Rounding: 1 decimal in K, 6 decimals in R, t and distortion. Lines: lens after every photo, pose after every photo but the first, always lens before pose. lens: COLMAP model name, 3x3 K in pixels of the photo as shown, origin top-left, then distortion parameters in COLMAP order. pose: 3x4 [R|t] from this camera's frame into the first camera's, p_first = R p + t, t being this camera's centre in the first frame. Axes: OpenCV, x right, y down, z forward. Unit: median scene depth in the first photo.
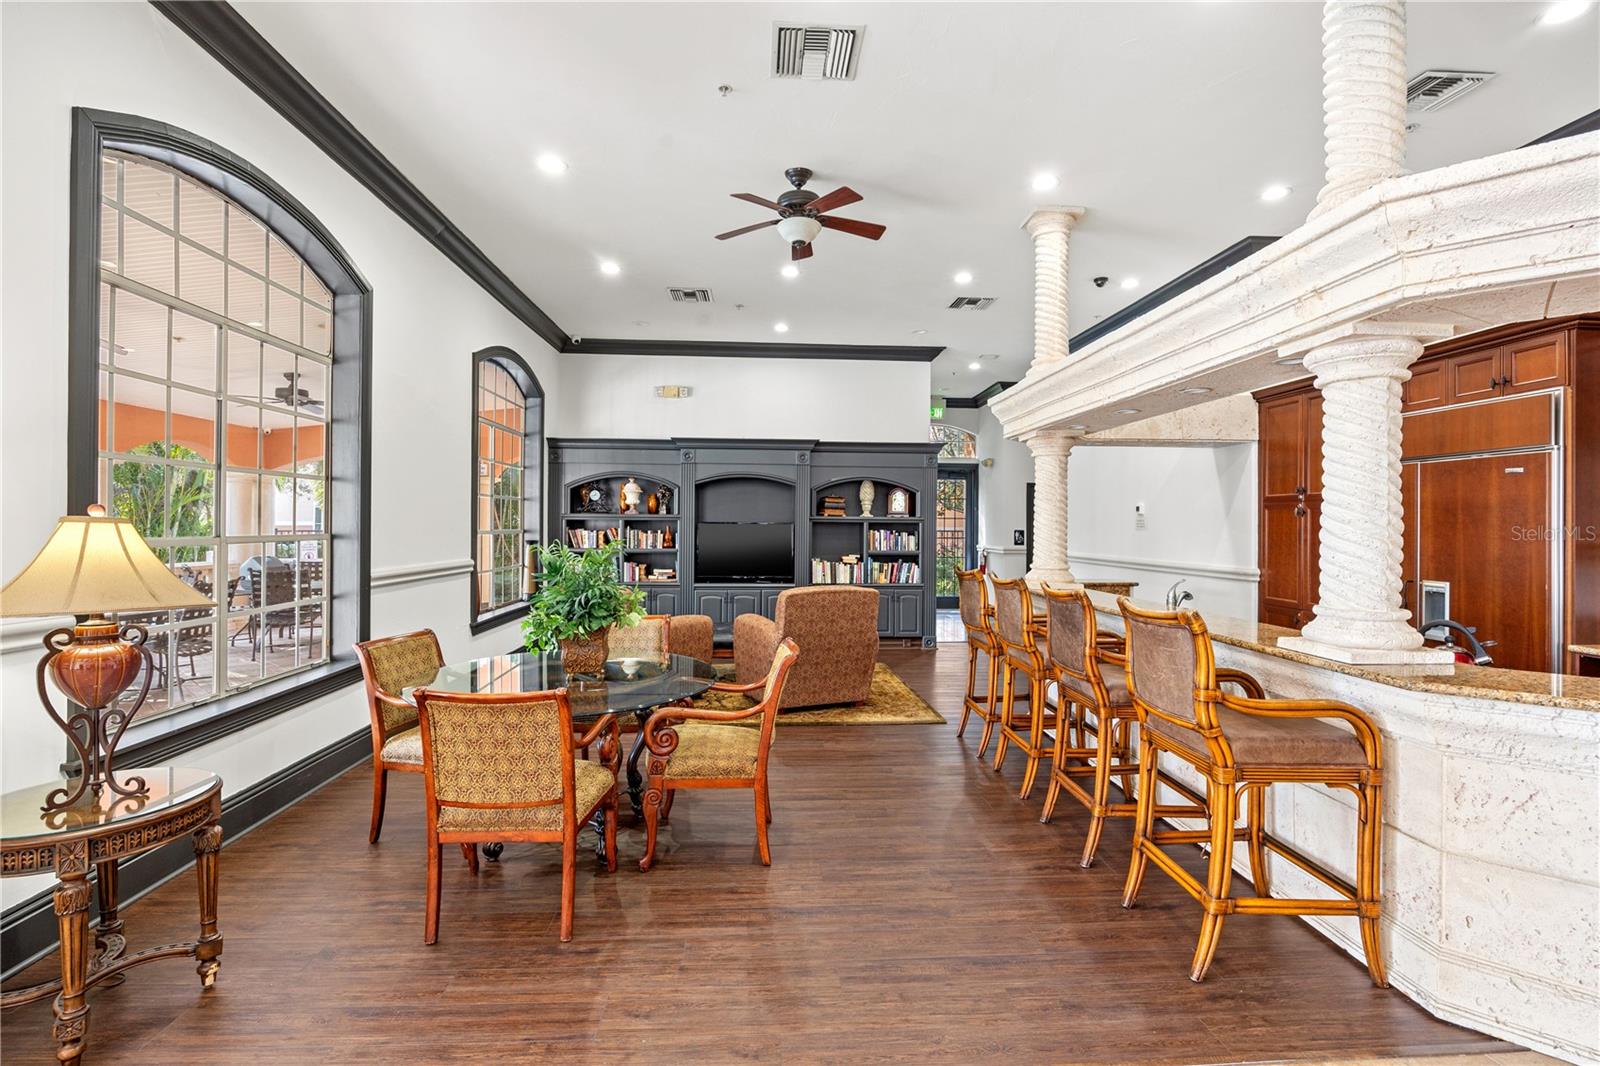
lens RADIAL K [[734.0, 0, 801.9], [0, 734.0, 522.2], [0, 0, 1]] dist [-0.013398, -0.000402]
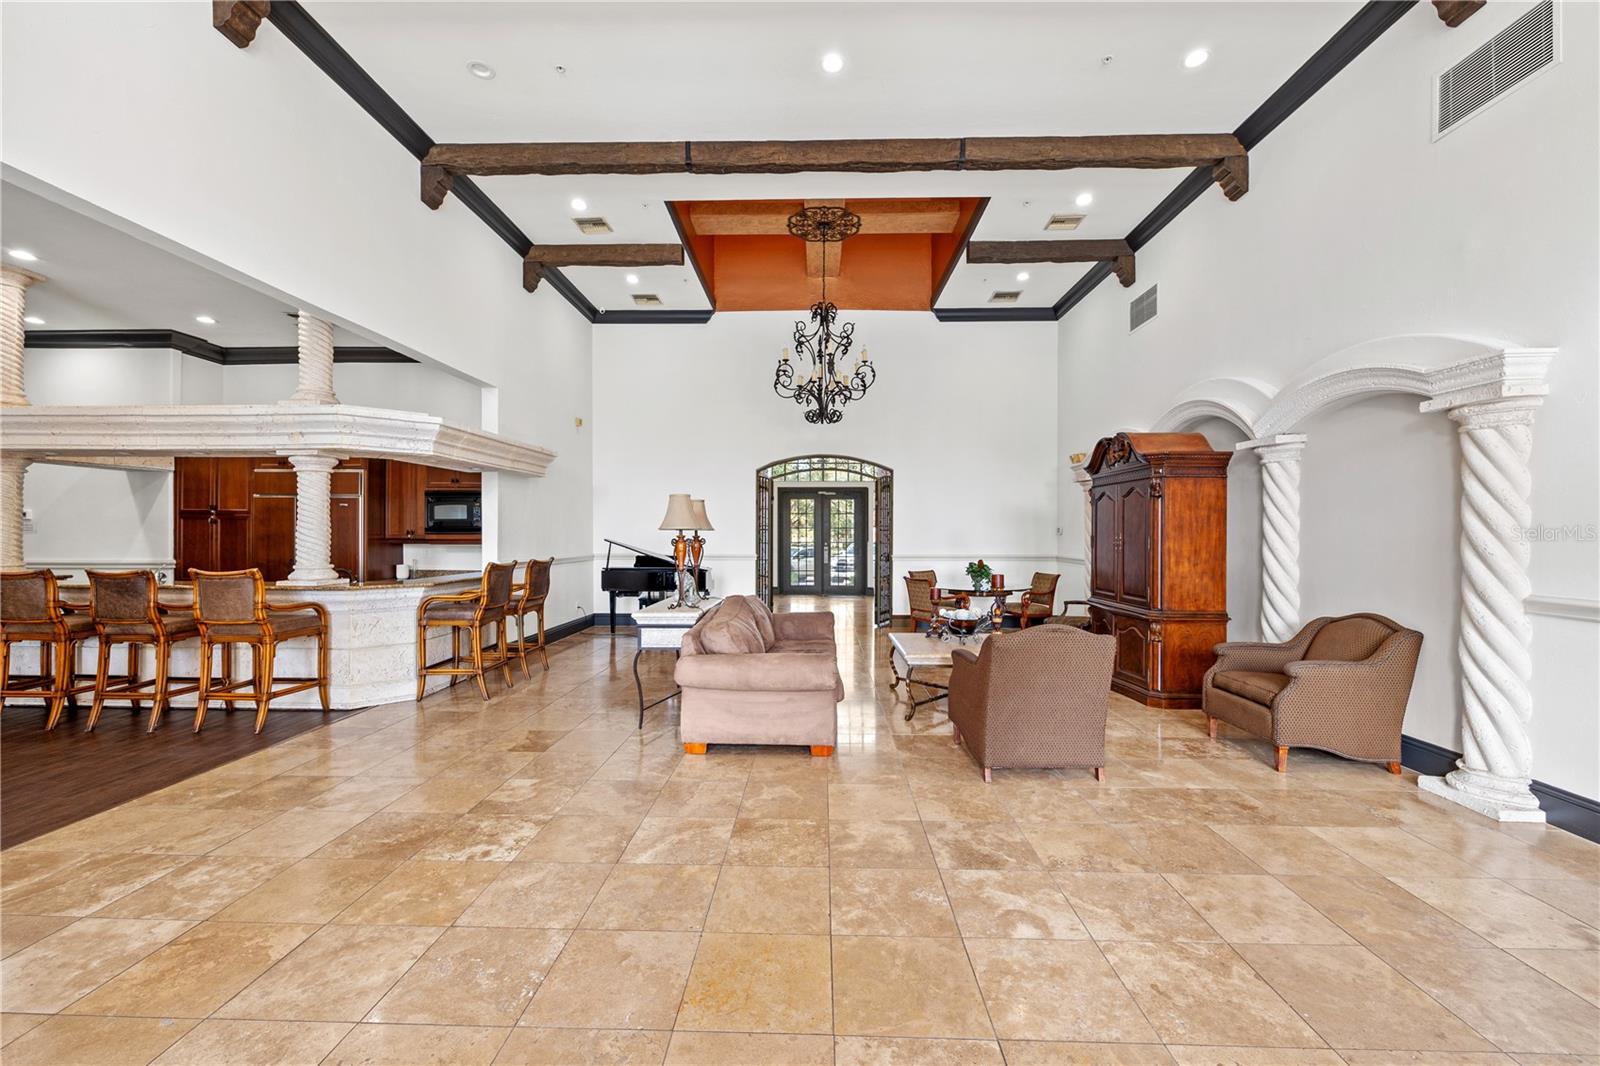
lens RADIAL K [[649.8, 0, 800.0], [0, 649.8, 533.0], [0, 0, 1]] dist [-0.001299, -0.000279]
pose [[0.094885, -0.004195, 0.995479, -1.285527], [-0.008944, 0.999947, 0.005066, -0.015188], [-0.995448, -0.009384, 0.094842, -0.851894]]
